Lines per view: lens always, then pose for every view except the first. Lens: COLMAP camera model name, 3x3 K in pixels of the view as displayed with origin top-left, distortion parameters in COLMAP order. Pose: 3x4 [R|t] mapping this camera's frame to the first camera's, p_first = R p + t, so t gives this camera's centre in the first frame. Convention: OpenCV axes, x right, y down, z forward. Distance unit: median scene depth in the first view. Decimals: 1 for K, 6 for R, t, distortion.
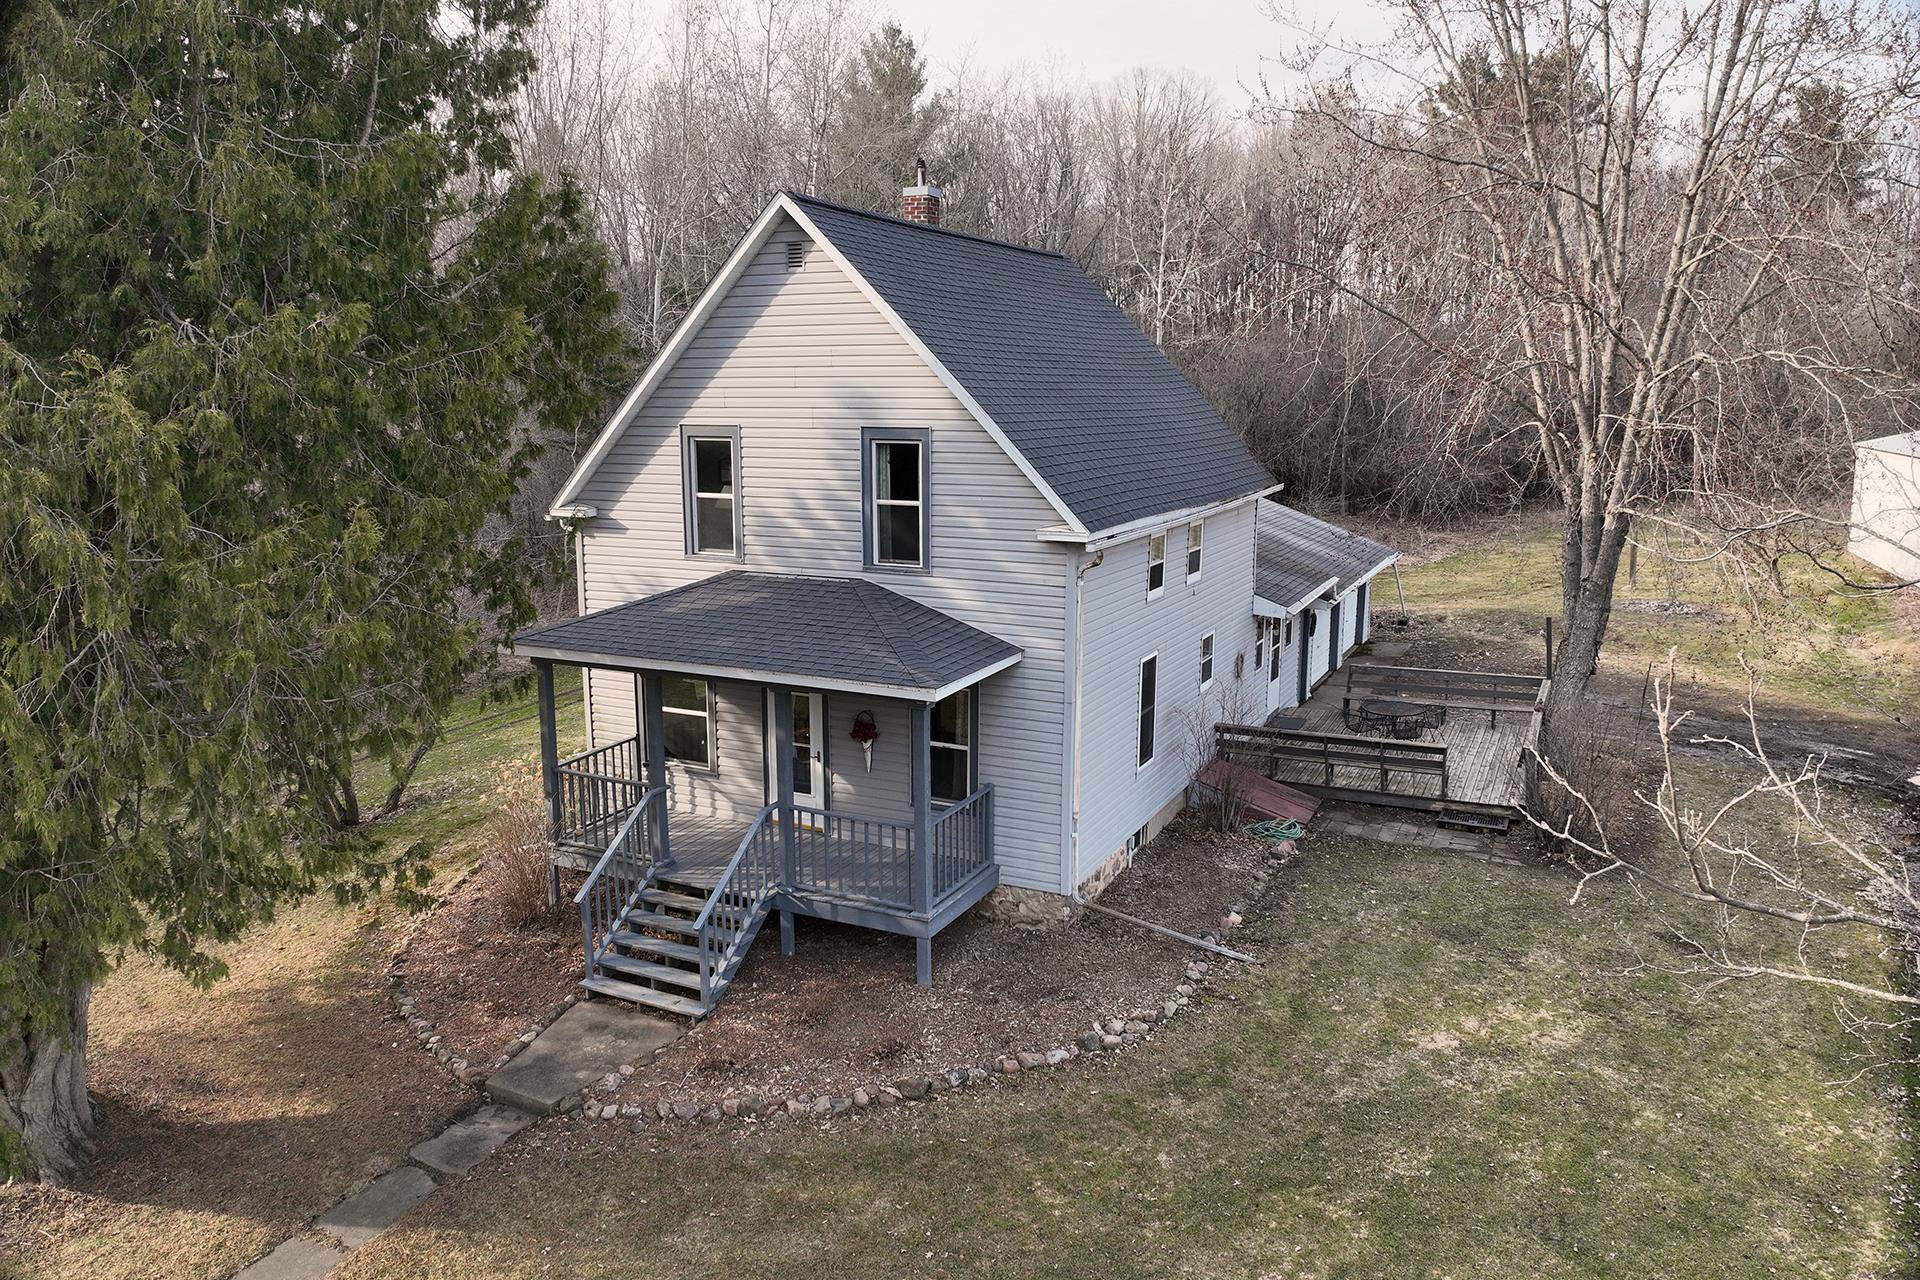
lens RADIAL K [[1360.8, 0, 961.8], [0, 1360.8, 628.9], [0, 0, 1]] dist [-0.100266, -0.020456]
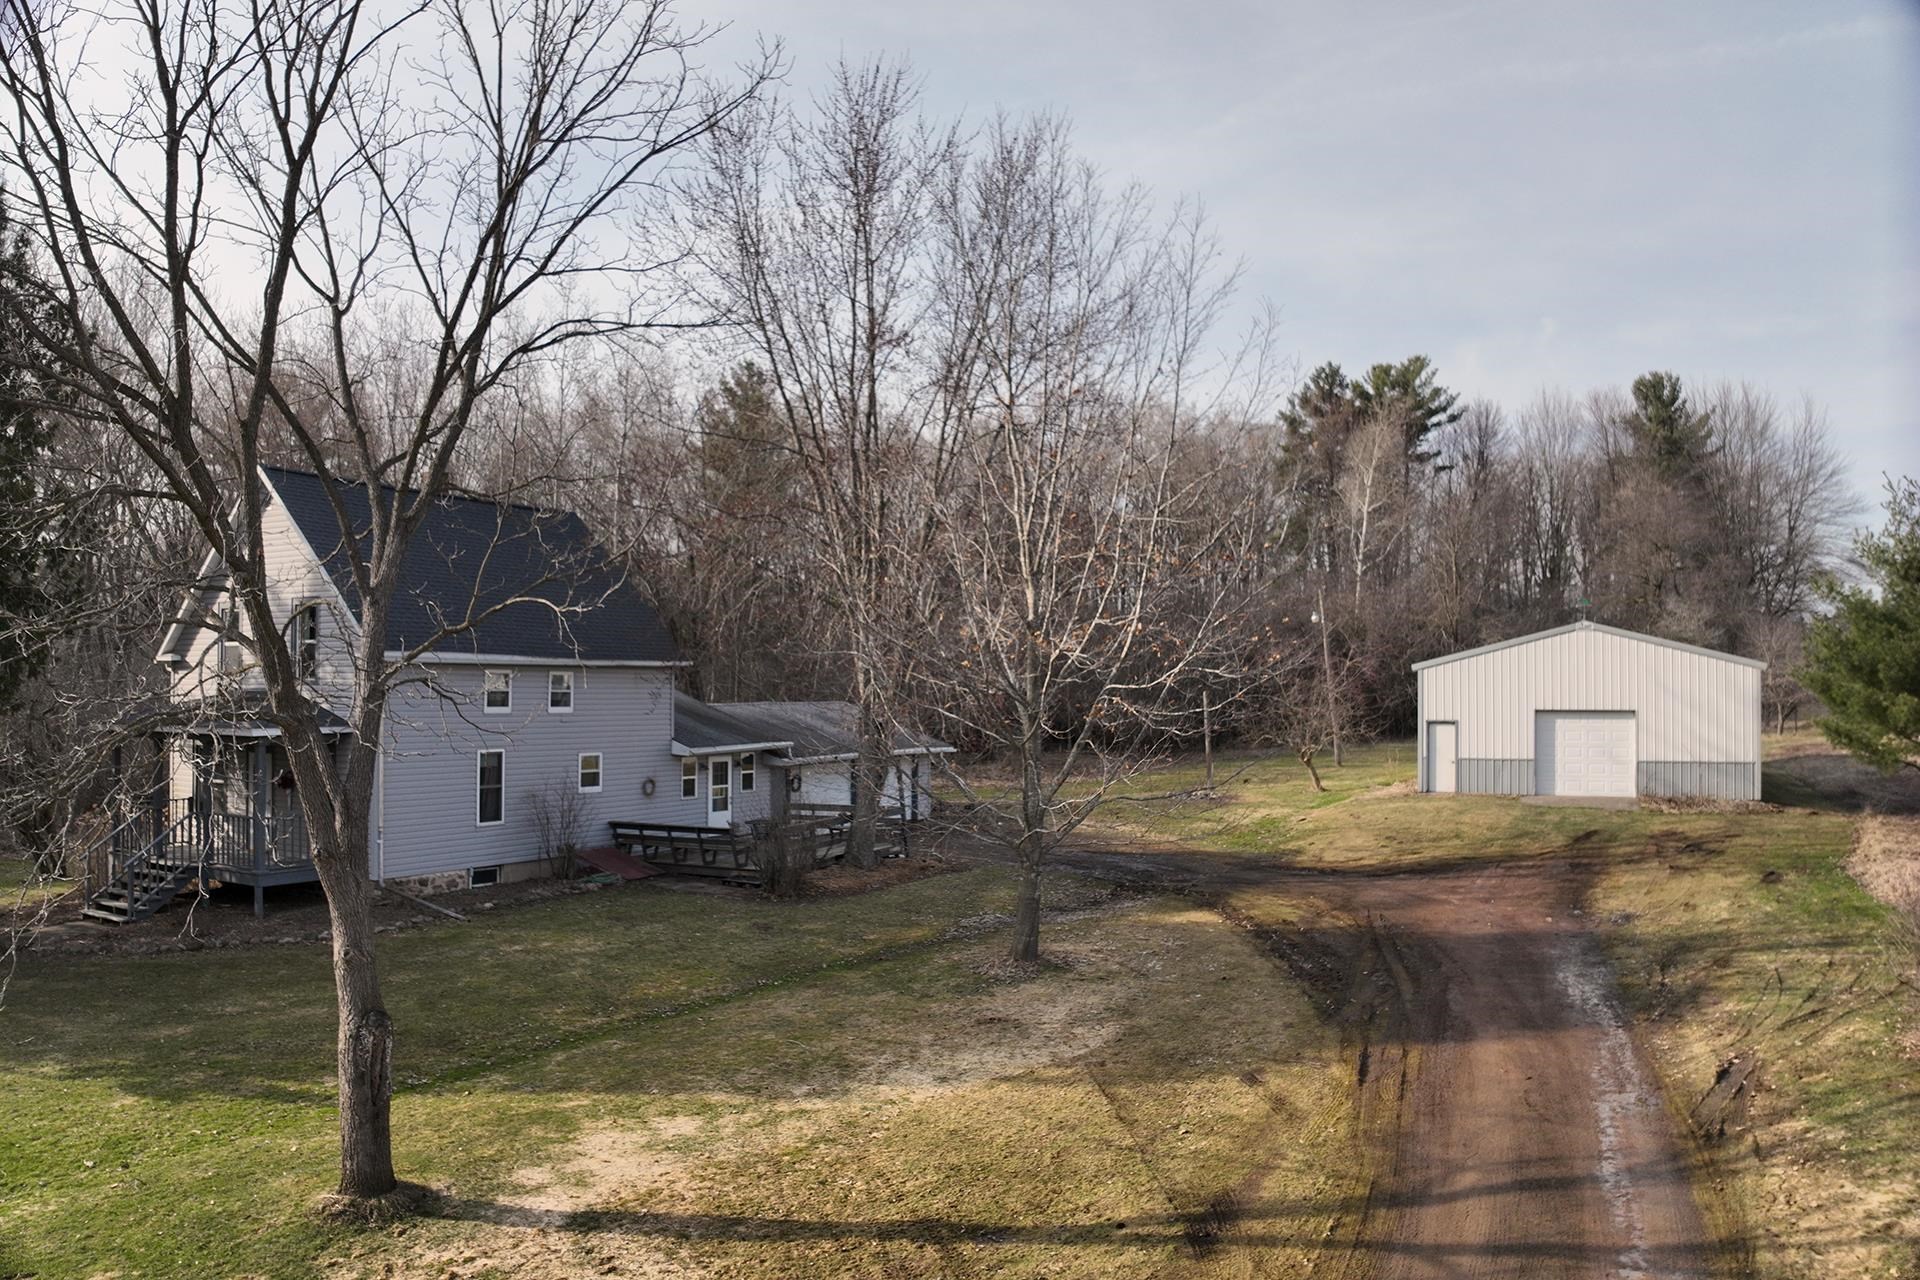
lens RADIAL K [[1360.8, 0, 955.1], [0, 1360.8, 633.6], [0, 0, 1]] dist [-0.100266, -0.020456]
pose [[0.998152, 0.000267, -0.060763, 0.843036], [-0.013514, 0.975924, -0.217693, 0.240455], [0.059242, 0.218112, 0.974124, -0.540024]]
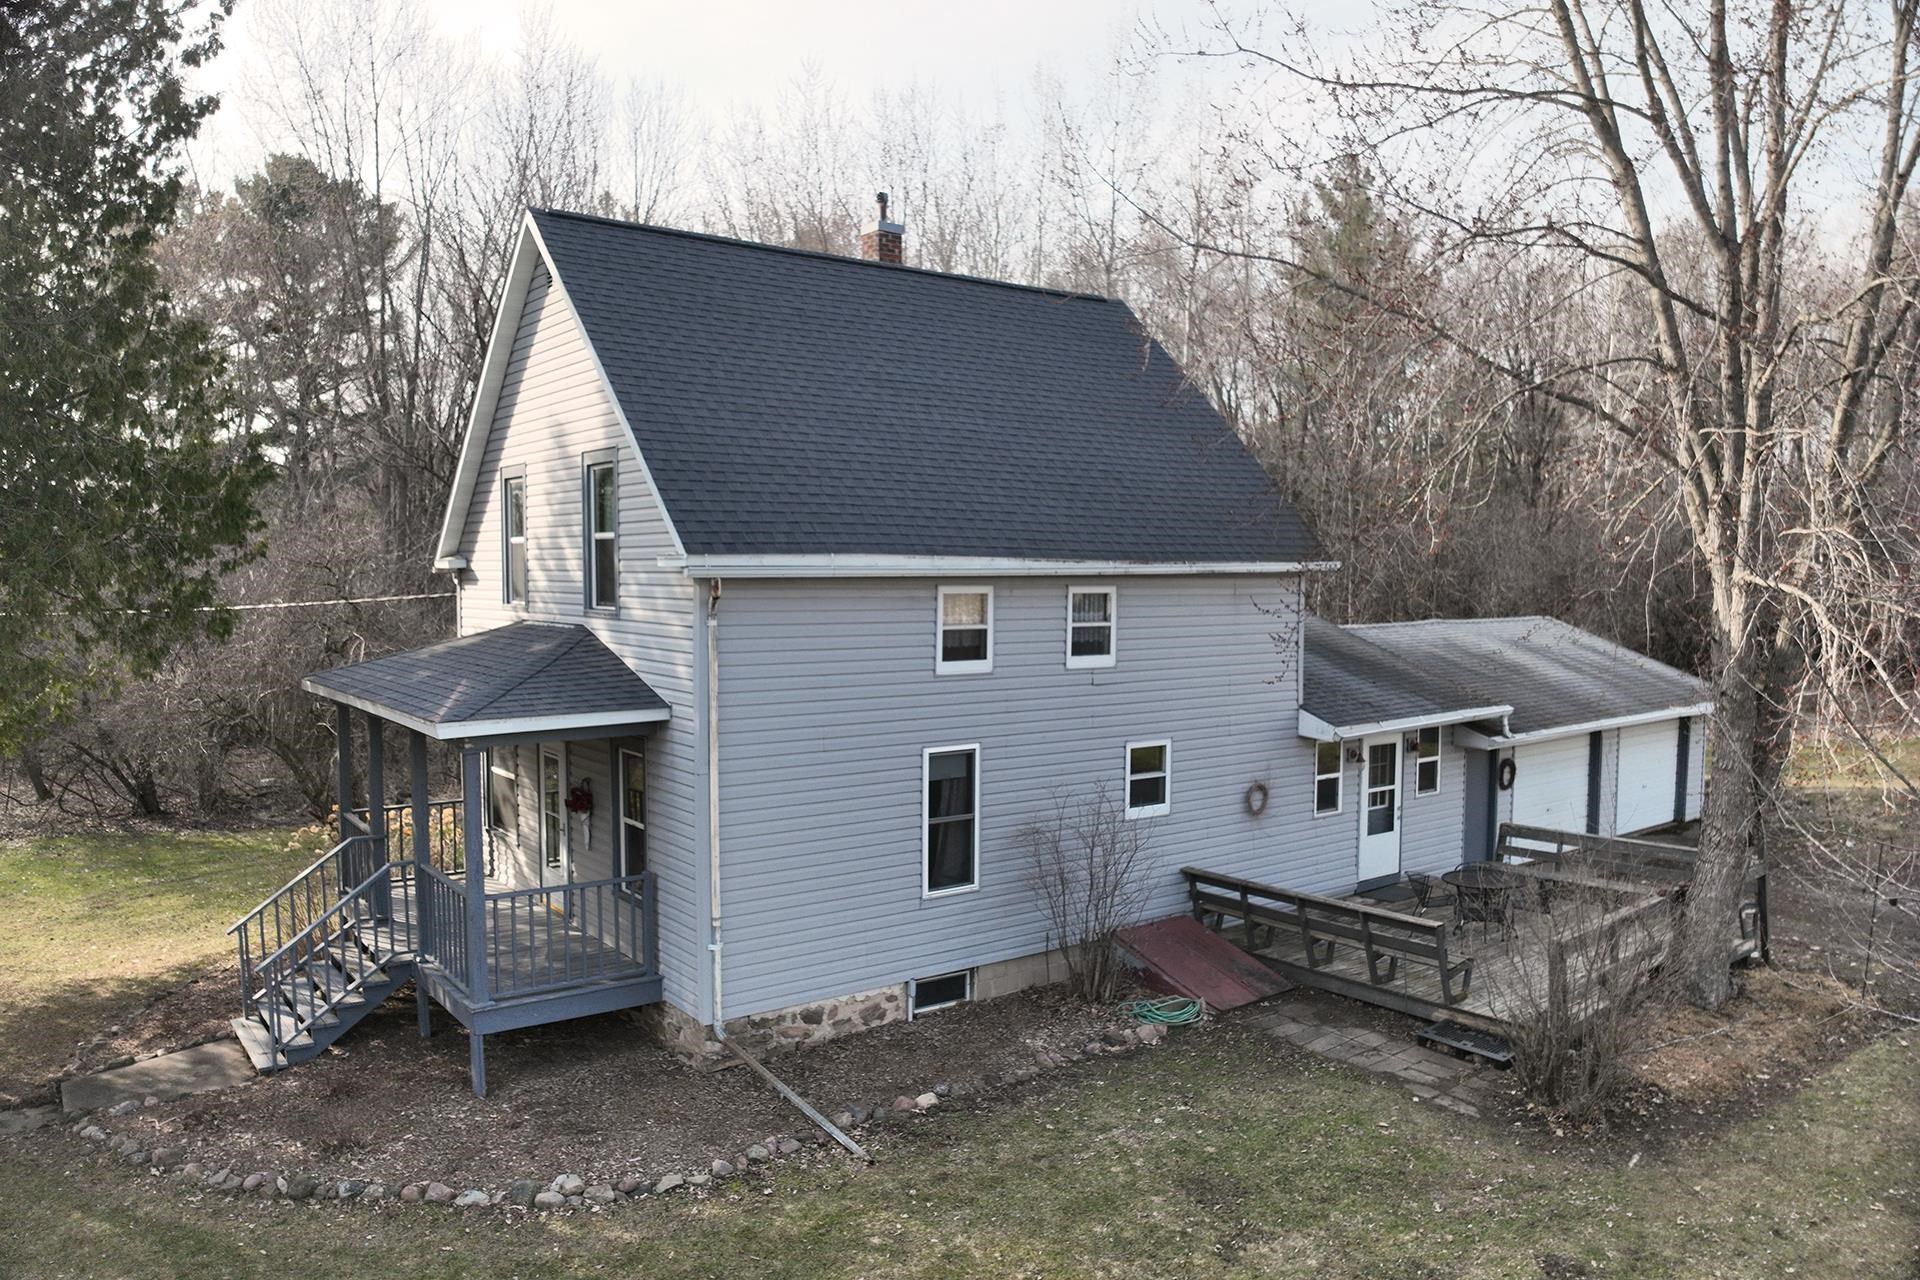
lens RADIAL K [[1360.8, 0, 948.3], [0, 1360.8, 642.5], [0, 0, 1]] dist [-0.100266, -0.020456]
pose [[0.889145, 0.028896, -0.456713, 0.543947], [-0.084474, 0.991218, -0.101744, 0.044169], [0.449762, 0.129046, 0.883777, 0.341873]]
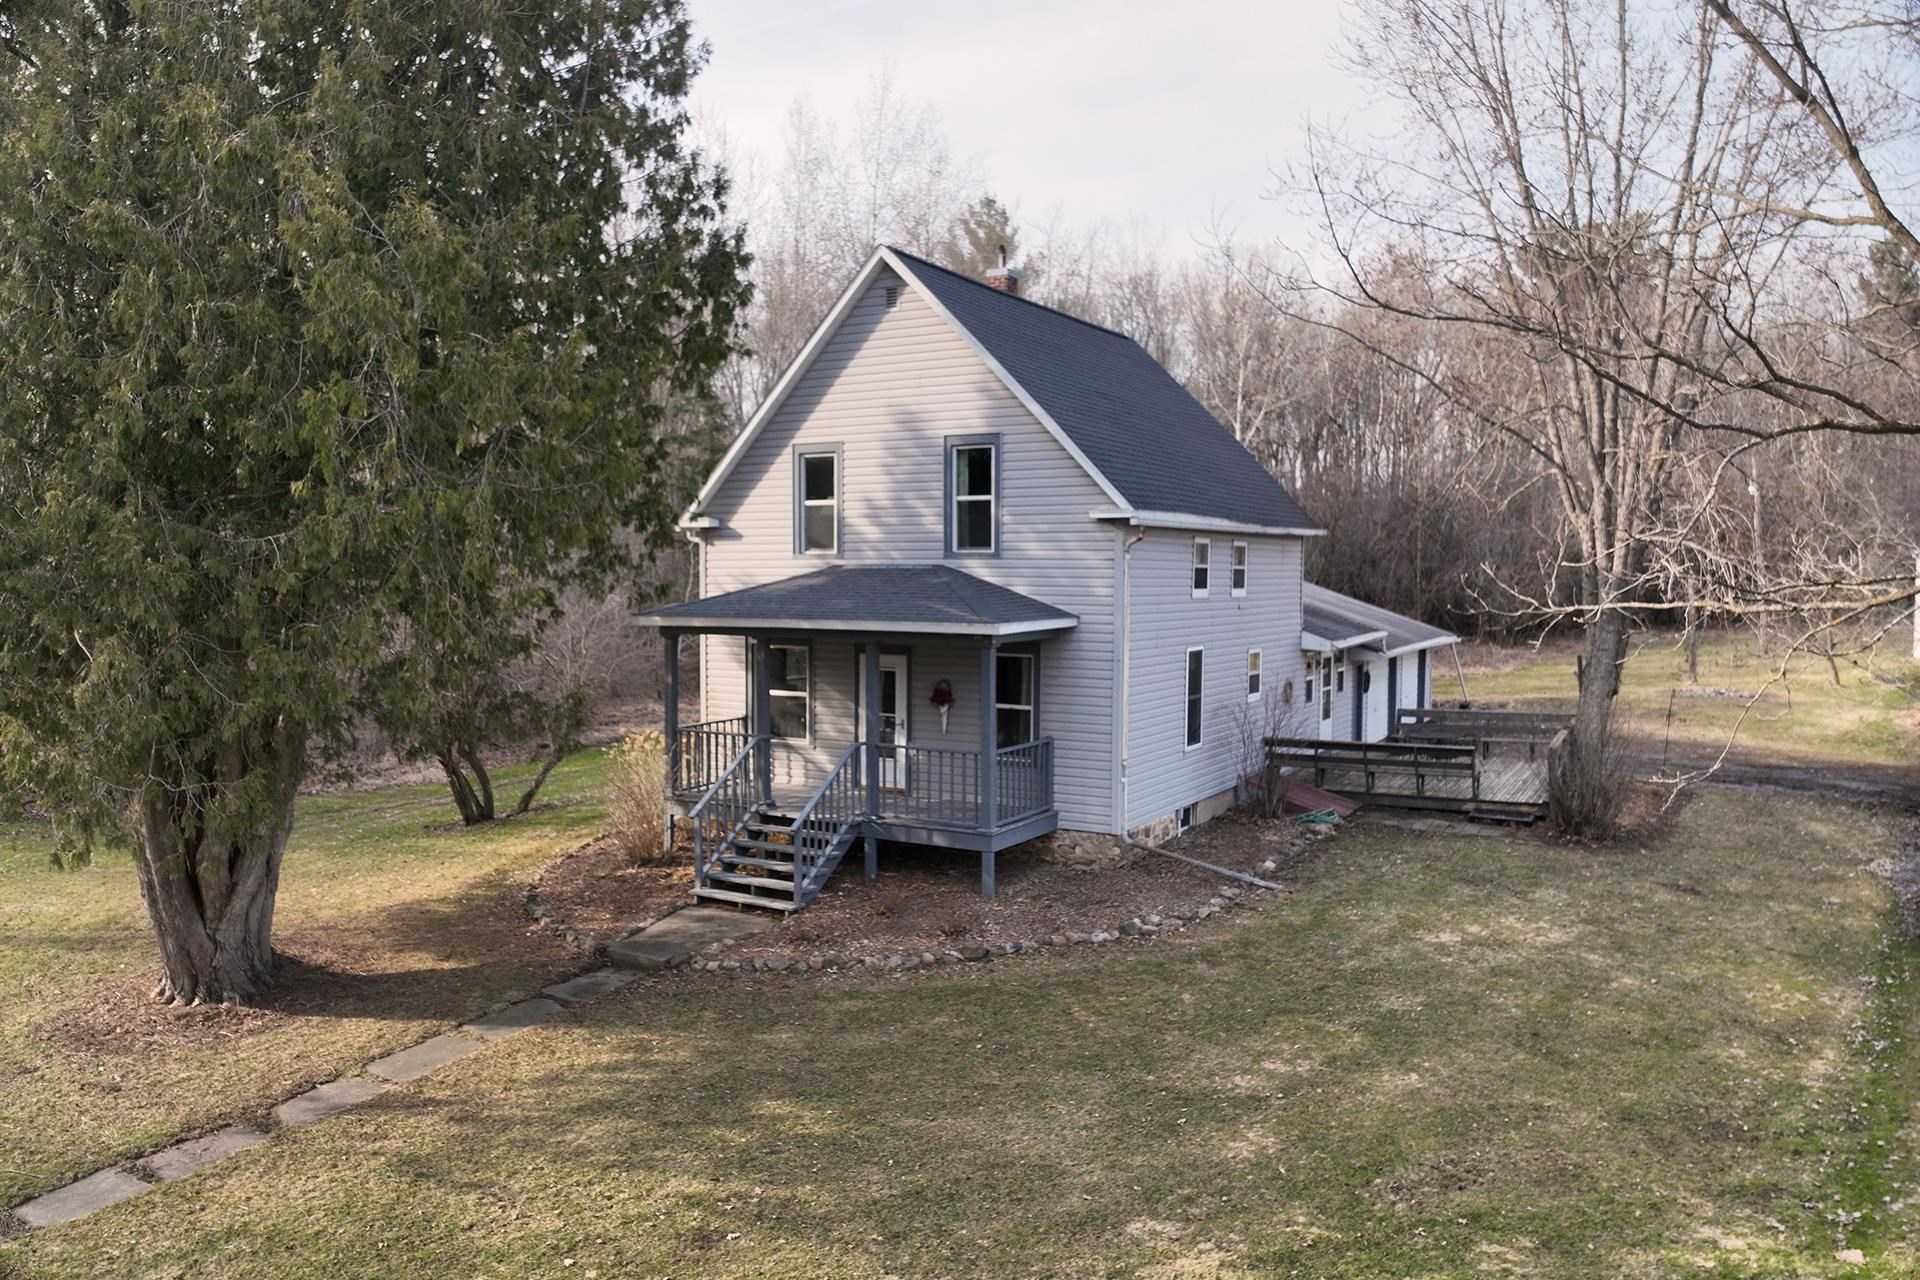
lens RADIAL K [[1360.8, 0, 958.8], [0, 1360.8, 626.7], [0, 0, 1]] dist [-0.100266, -0.020456]
pose [[0.997100, 0.006653, -0.075809, 0.030141], [-0.016937, 0.990587, -0.135831, 0.177788], [0.074192, 0.136721, 0.987827, -0.150626]]
